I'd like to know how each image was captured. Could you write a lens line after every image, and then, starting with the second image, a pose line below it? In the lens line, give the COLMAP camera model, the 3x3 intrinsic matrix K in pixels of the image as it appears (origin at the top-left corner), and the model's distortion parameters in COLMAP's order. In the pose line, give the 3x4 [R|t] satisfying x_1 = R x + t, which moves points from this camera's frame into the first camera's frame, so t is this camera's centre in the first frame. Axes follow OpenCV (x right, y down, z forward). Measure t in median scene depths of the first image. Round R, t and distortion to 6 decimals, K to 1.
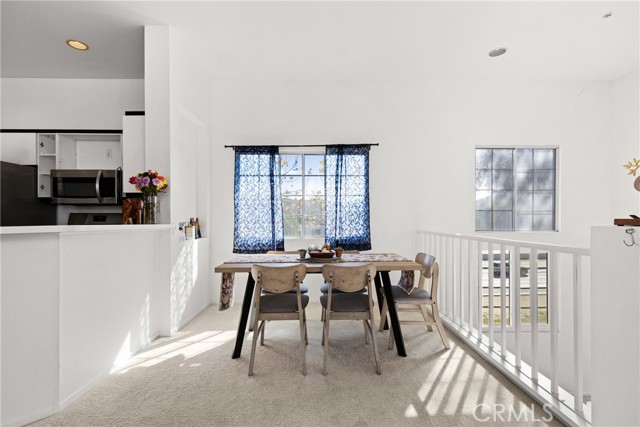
lens RADIAL K [[293.2, 0, 315.5], [0, 293.2, 217.0], [0, 0, 1]] dist [0.004707, -0.001943]
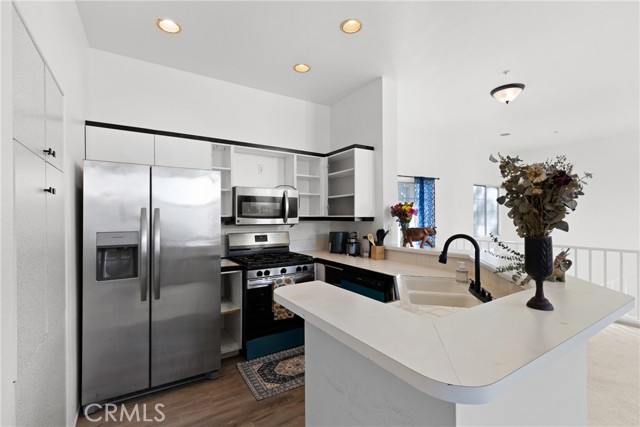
lens RADIAL K [[293.2, 0, 320.7], [0, 293.2, 211.5], [0, 0, 1]] dist [0.004707, -0.001943]
pose [[0.845942, 0.008336, 0.533210, -1.124618], [0.007834, 0.999576, -0.028055, -0.057191], [-0.533218, 0.027910, 0.845517, 0.113828]]
